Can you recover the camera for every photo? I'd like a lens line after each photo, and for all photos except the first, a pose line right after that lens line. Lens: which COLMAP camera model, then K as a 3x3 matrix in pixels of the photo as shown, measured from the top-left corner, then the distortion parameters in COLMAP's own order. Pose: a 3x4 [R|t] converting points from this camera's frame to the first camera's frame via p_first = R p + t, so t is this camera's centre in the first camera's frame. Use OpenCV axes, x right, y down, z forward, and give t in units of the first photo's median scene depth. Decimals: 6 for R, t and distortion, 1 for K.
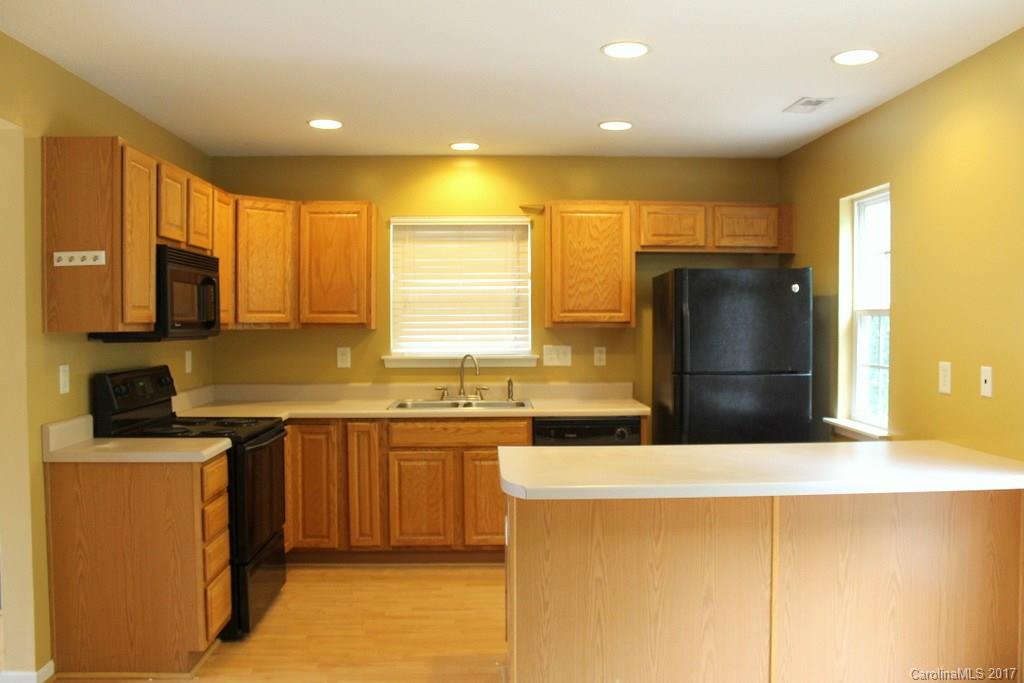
lens RADIAL K [[865.3, 0, 528.7], [0, 865.3, 352.0], [0, 0, 1]] dist [-0.162091, 0.133848]
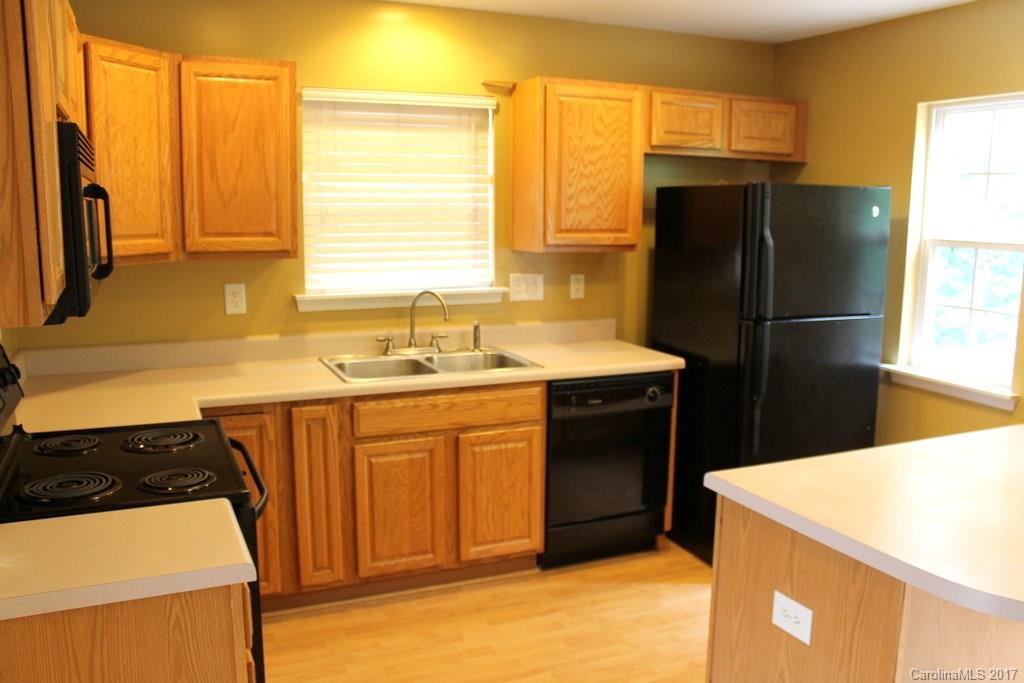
lens RADIAL K [[865.3, 0, 528.7], [0, 865.3, 352.0], [0, 0, 1]] dist [-0.162091, 0.133848]
pose [[0.927796, -0.050311, 0.369681, -0.264143], [0.000145, 0.990914, 0.134494, -0.044017], [-0.373089, -0.124729, 0.919373, 0.320573]]
